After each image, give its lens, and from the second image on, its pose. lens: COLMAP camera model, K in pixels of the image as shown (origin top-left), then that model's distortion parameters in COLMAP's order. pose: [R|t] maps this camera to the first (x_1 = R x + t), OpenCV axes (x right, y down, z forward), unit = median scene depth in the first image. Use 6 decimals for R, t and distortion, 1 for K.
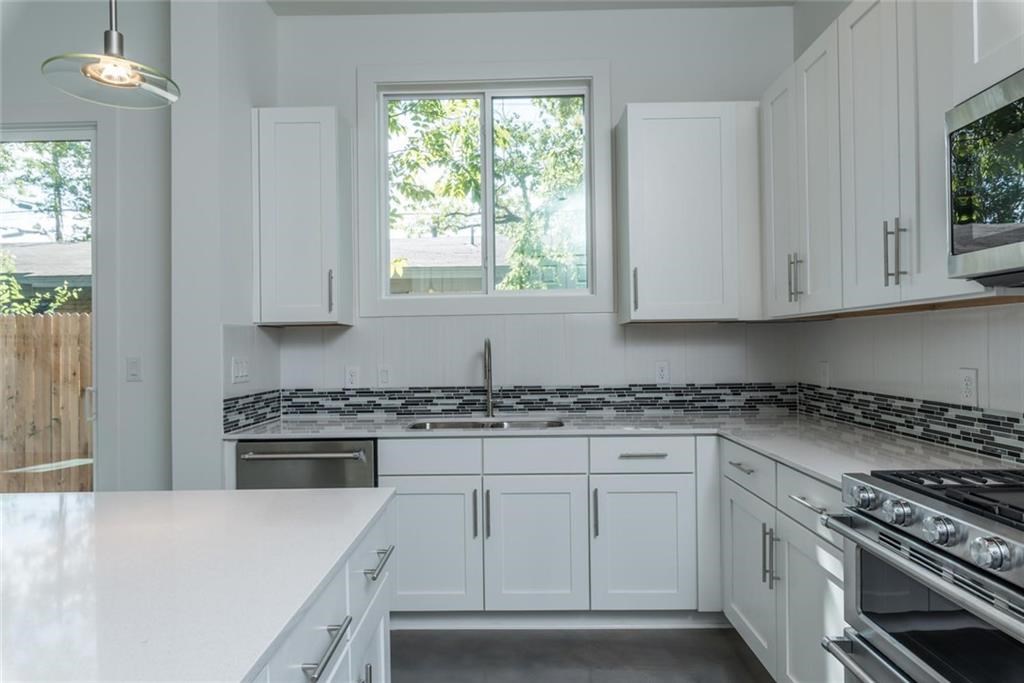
lens RADIAL K [[624.5, 0, 512.1], [0, 624.5, 339.4], [0, 0, 1]] dist [-0.001617, -0.001803]
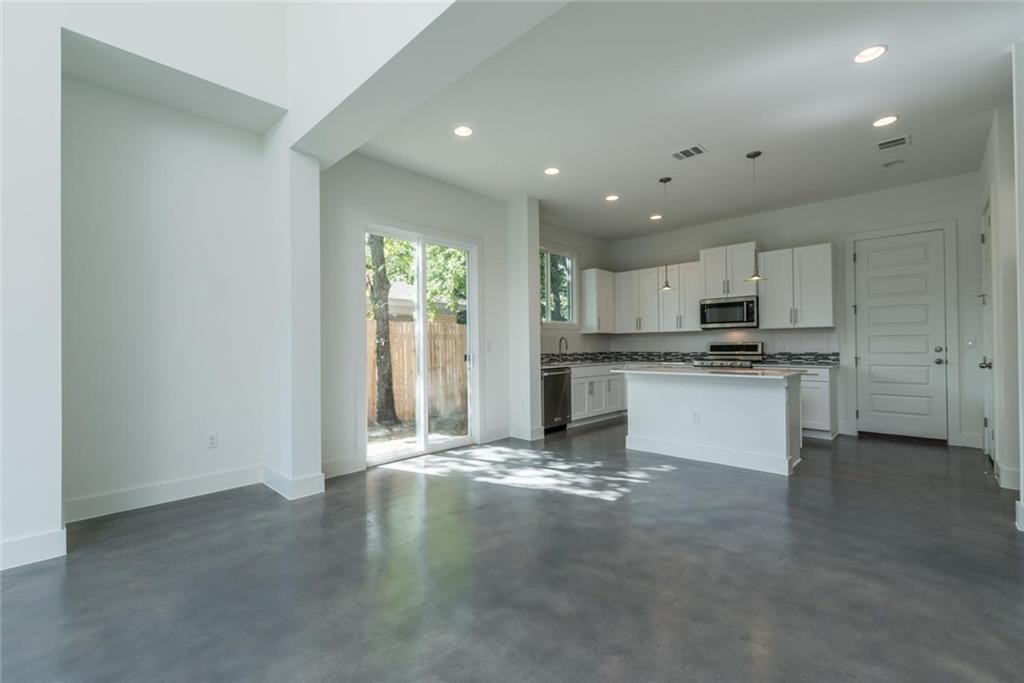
lens RADIAL K [[434.3, 0, 511.0], [0, 434.3, 342.7], [0, 0, 1]] dist [-0.000453, 0.000861]
pose [[0.690355, 0.011833, 0.723374, -1.677018], [-0.006621, 0.999928, -0.010037, 0.046131], [-0.723440, 0.002139, 0.690383, -0.268889]]
